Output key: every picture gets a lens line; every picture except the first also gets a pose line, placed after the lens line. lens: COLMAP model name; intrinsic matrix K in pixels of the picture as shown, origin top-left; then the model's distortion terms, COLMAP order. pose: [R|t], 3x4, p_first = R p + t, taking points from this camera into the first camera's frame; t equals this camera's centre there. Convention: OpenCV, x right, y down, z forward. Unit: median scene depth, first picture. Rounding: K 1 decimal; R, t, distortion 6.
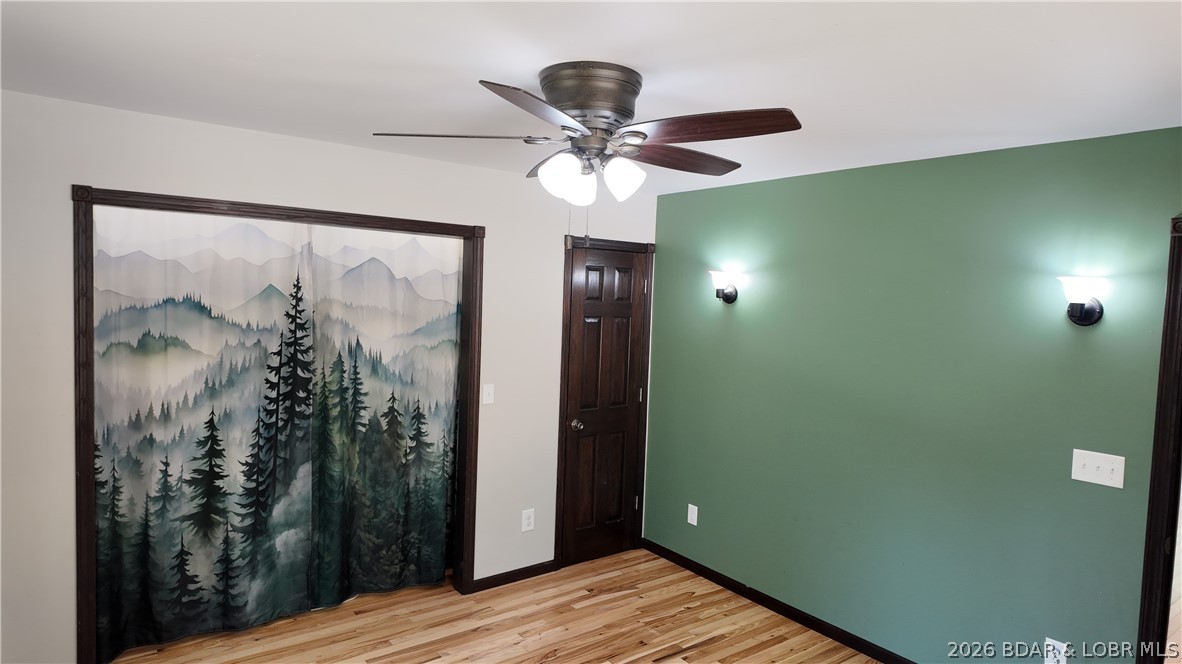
lens RADIAL K [[689.2, 0, 591.0], [0, 689.2, 332.0], [0, 0, 1]] dist [0.109266, -0.149375]
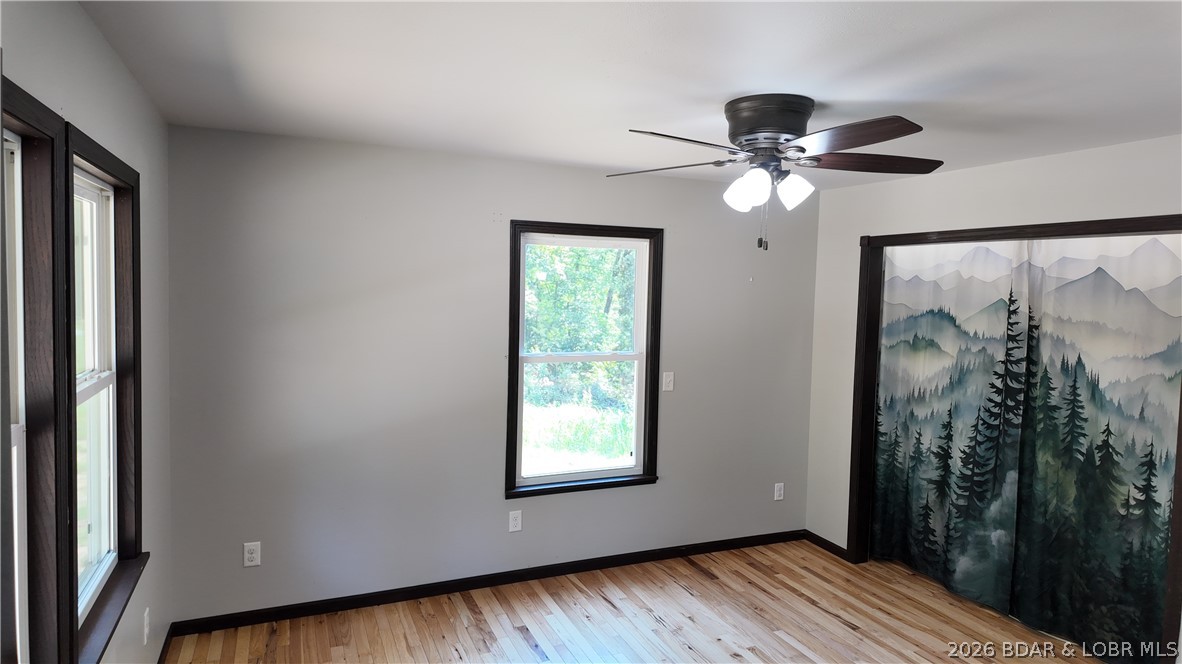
lens RADIAL K [[689.2, 0, 591.0], [0, 689.2, 332.0], [0, 0, 1]] dist [0.109266, -0.149375]
pose [[-0.250993, 0.018402, -0.967814, 0.776338], [-0.090732, 0.994970, 0.042448, -0.004163], [0.963727, 0.098466, -0.248061, 0.660013]]
